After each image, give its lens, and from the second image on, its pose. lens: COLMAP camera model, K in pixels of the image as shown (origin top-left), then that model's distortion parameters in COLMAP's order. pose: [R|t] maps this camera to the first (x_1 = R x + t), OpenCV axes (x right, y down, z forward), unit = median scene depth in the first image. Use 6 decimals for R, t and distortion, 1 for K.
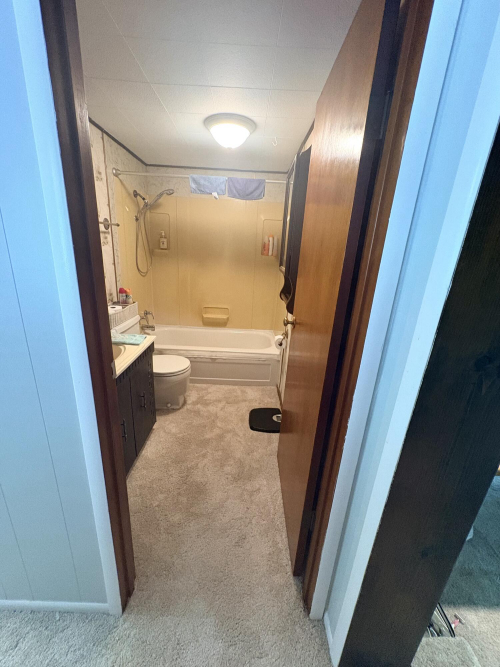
lens RADIAL K [[265.6, 0, 250.8], [0, 265.6, 333.0], [0, 0, 1]] dist [-0.000943, 0.000524]
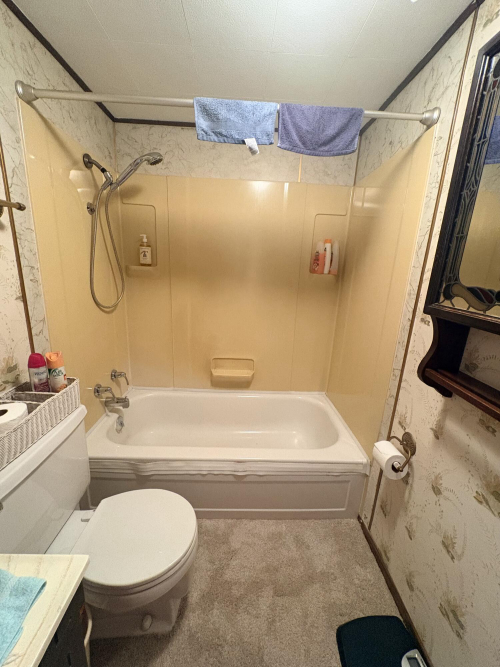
lens RADIAL K [[265.6, 0, 248.9], [0, 265.6, 332.7], [0, 0, 1]] dist [-0.000943, 0.000524]
pose [[0.999795, -0.015590, 0.012911, -0.125268], [0.016298, 0.998259, -0.056689, -0.147181], [-0.012005, 0.056888, 0.998308, 0.477366]]
